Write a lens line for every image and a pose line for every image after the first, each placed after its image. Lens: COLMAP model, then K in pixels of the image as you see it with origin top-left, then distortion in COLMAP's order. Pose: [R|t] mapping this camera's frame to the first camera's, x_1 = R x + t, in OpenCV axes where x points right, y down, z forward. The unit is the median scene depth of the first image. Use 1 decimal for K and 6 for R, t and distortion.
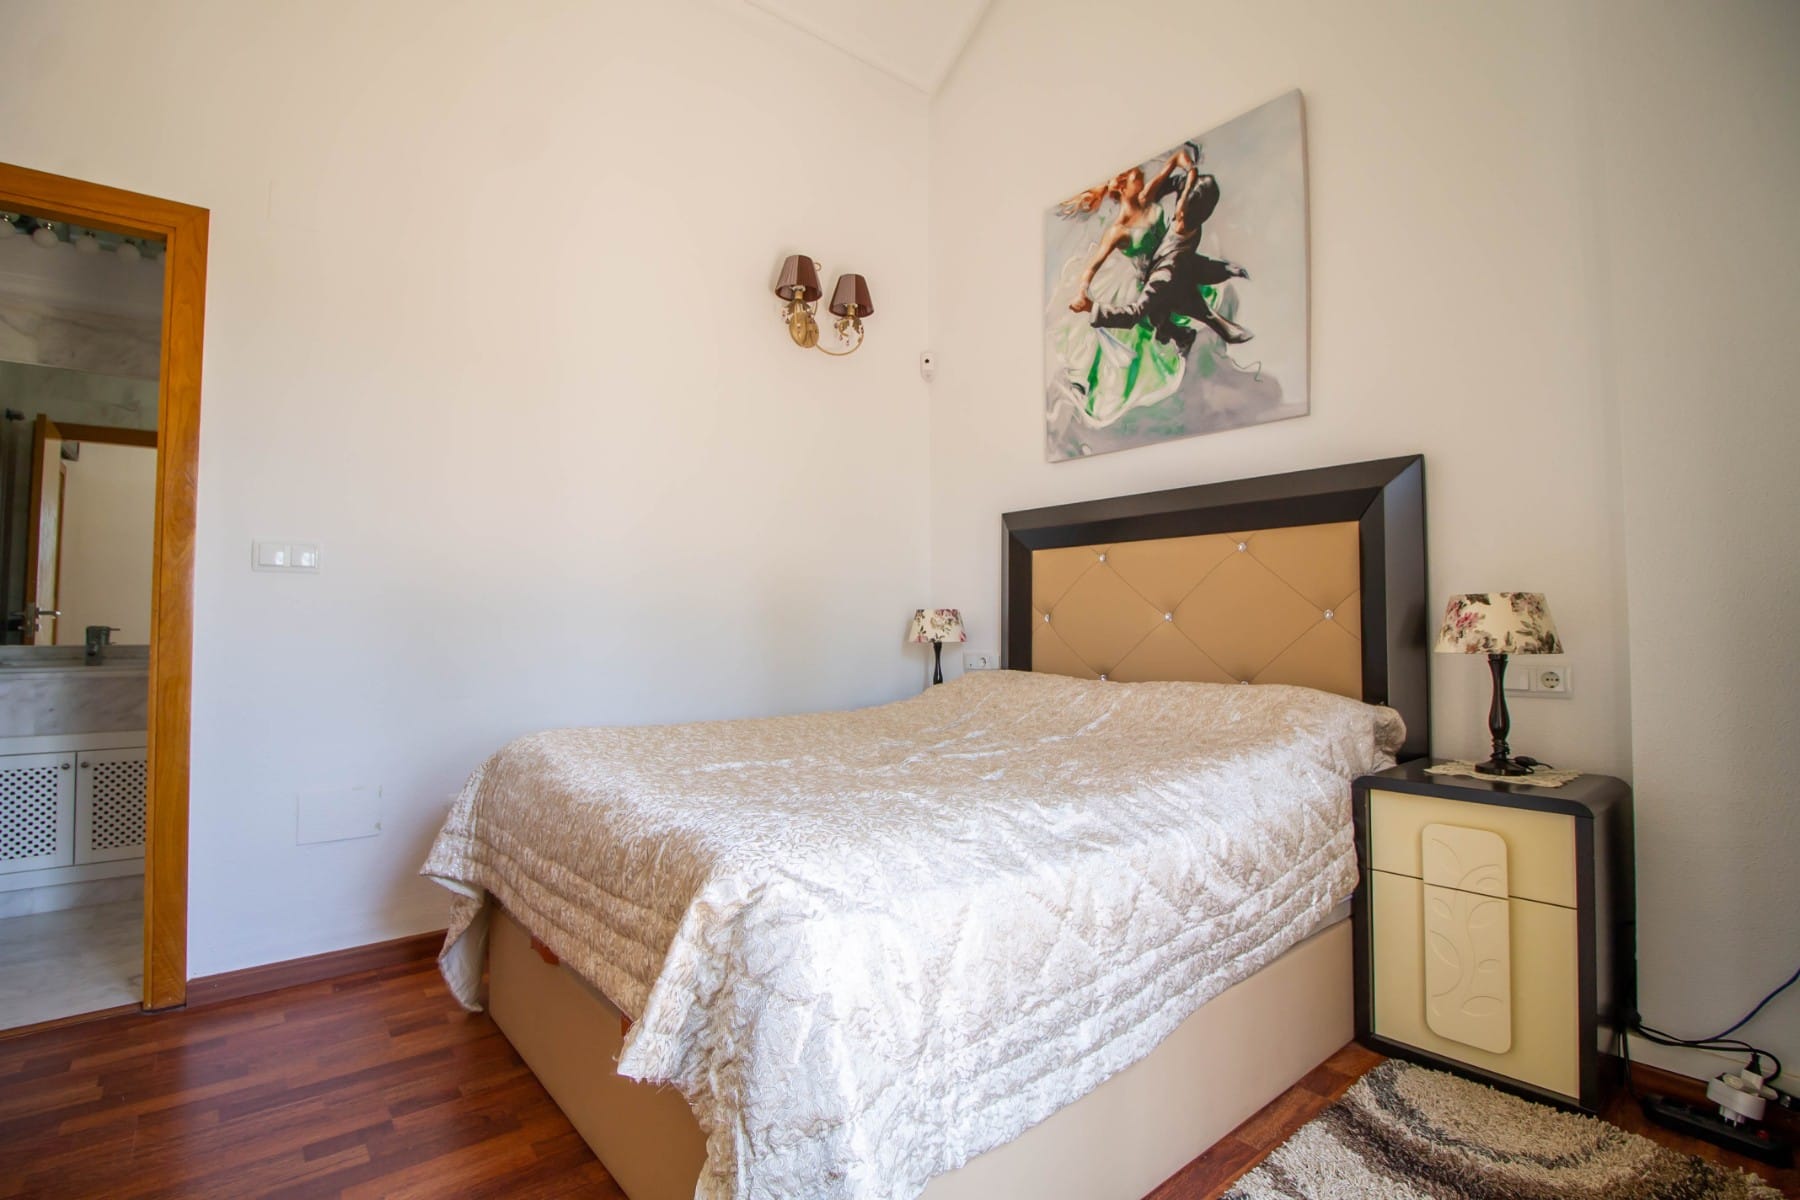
lens RADIAL K [[846.6, 0, 899.7], [0, 846.6, 589.7], [0, 0, 1]] dist [0.001398, -0.015451]
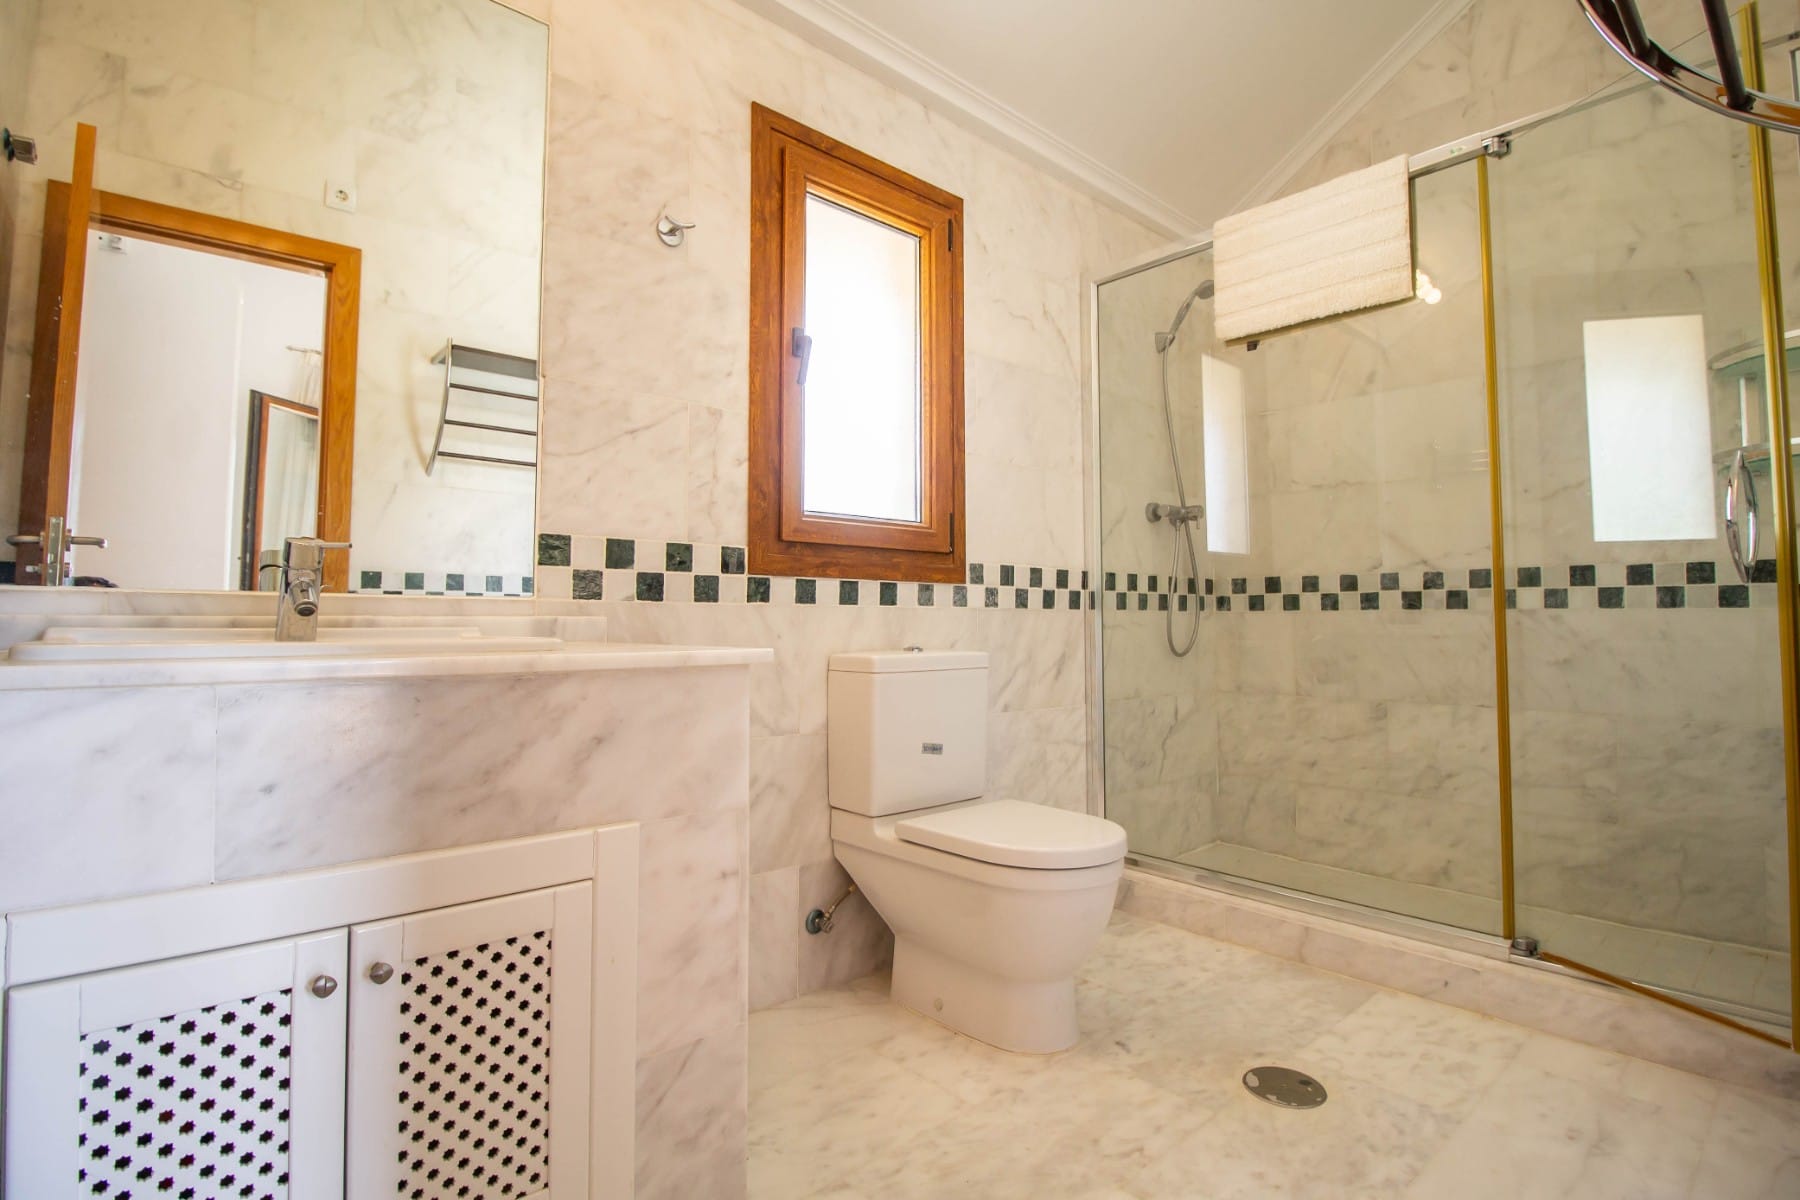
lens RADIAL K [[861.8, 0, 895.9], [0, 861.8, 604.9], [0, 0, 1]] dist [-0.001177, -0.012114]
pose [[0.999391, 0.010040, 0.033419, -0.299512], [-0.010451, 0.999872, 0.012140, 0.027707], [-0.033293, -0.012482, 0.999368, 0.257463]]
